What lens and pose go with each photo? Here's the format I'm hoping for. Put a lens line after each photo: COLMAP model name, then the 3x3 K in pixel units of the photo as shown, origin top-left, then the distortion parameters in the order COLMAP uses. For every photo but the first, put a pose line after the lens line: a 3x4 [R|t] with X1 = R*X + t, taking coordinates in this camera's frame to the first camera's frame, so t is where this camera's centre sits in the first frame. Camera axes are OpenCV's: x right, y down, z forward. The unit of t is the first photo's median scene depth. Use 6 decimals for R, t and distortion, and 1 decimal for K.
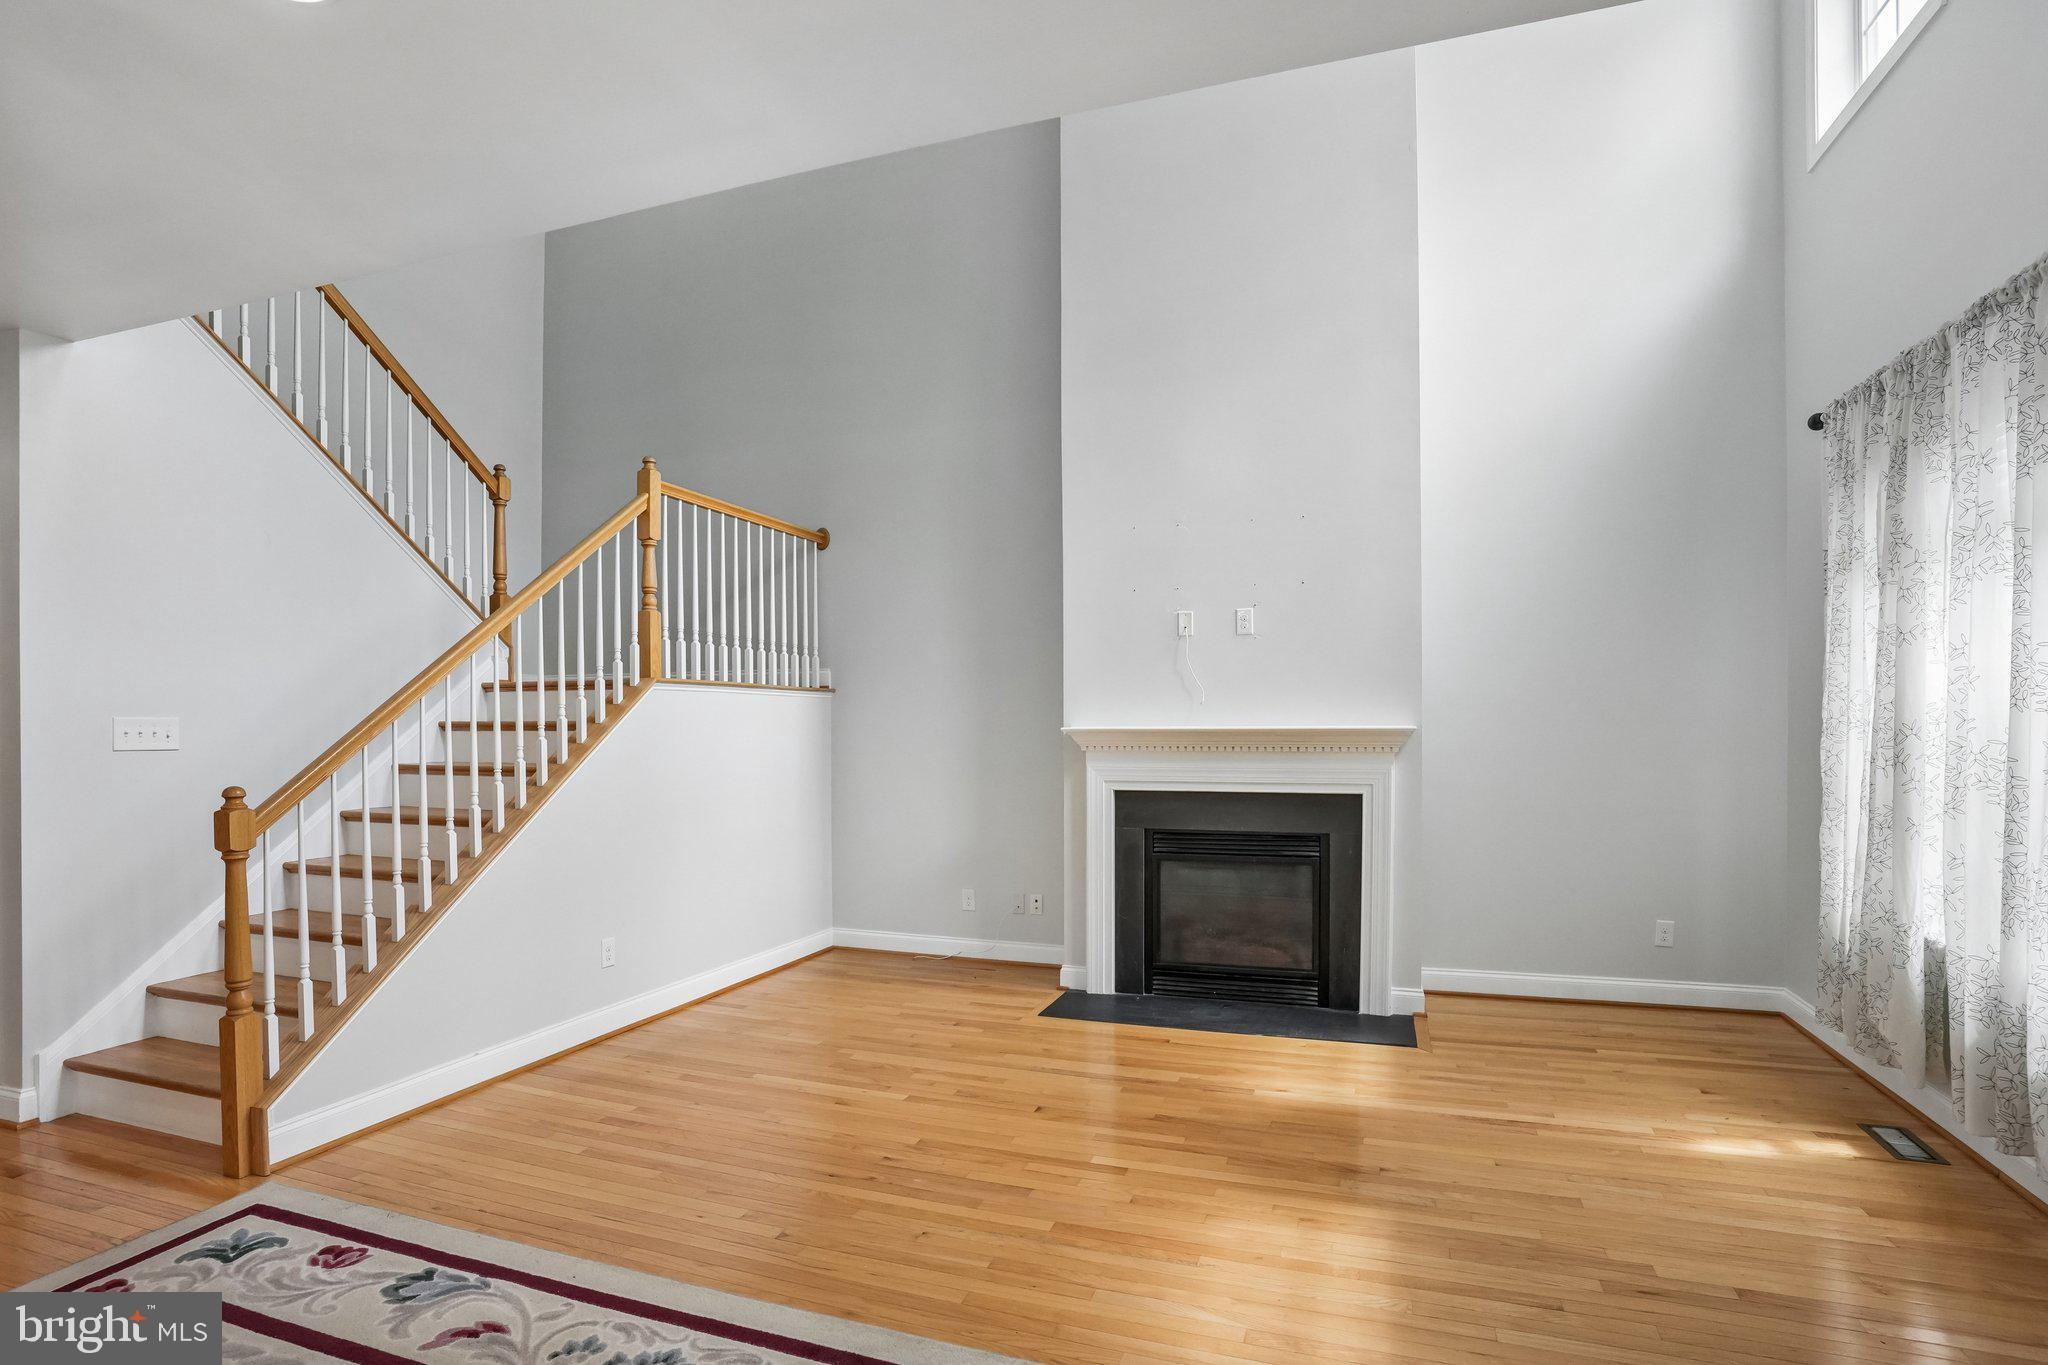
lens RADIAL K [[1013.9, 0, 1023.8], [0, 1013.9, 746.2], [0, 0, 1]] dist [-0.058993, 0.007228]
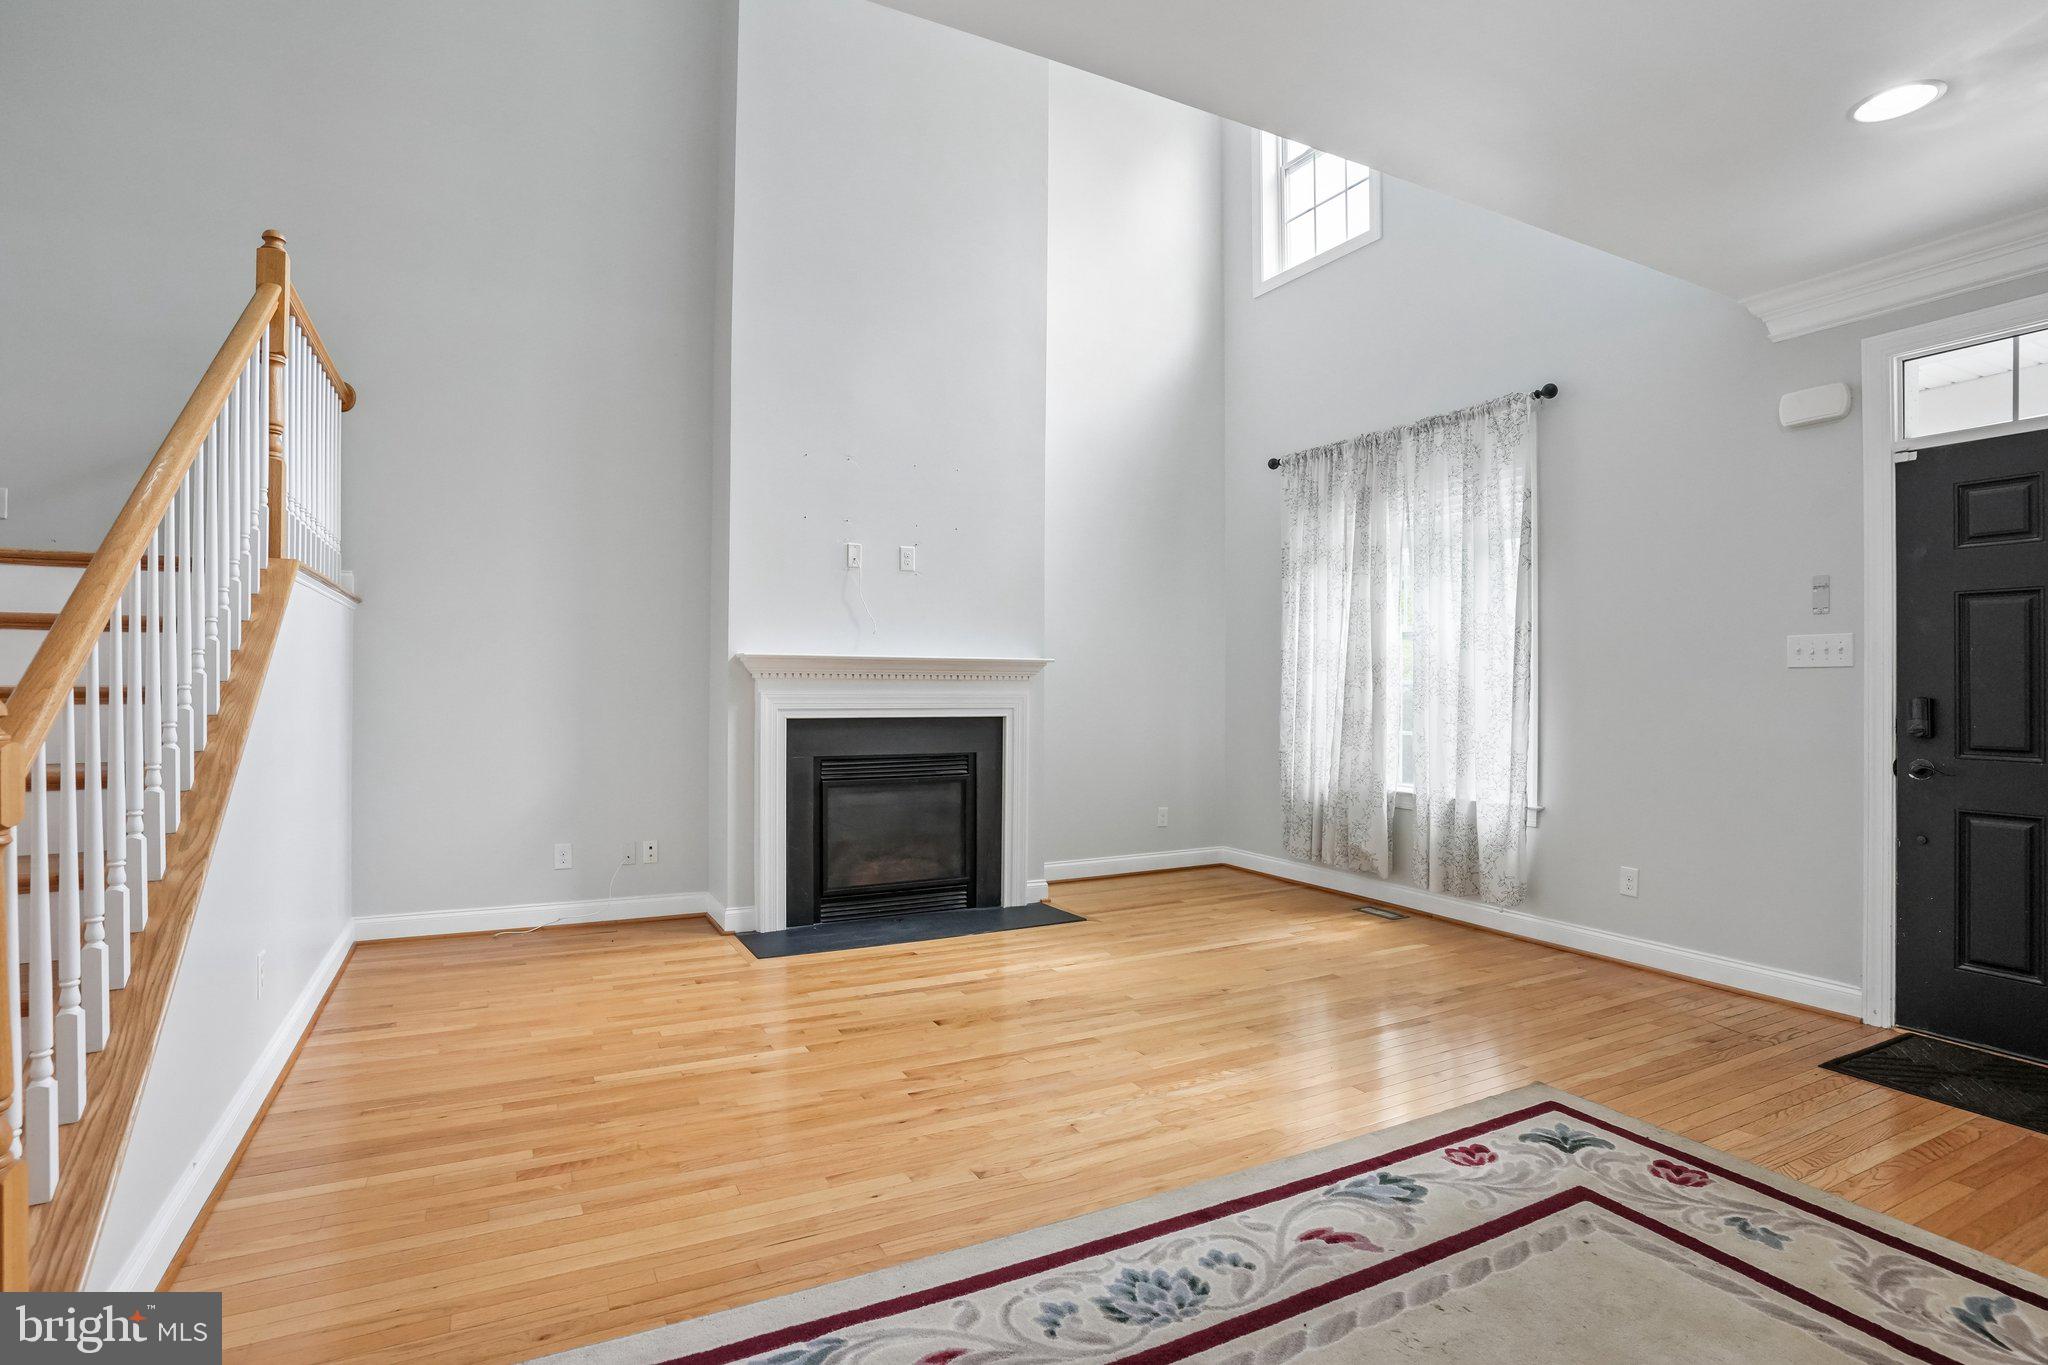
lens RADIAL K [[1013.9, 0, 1030.0], [0, 1013.9, 679.8], [0, 0, 1]] dist [-0.058993, 0.007228]
pose [[0.676837, 0.012359, 0.736029, -0.497577], [0.004538, 0.999770, -0.020961, 0.029718], [-0.736119, 0.017527, 0.676625, 0.184240]]
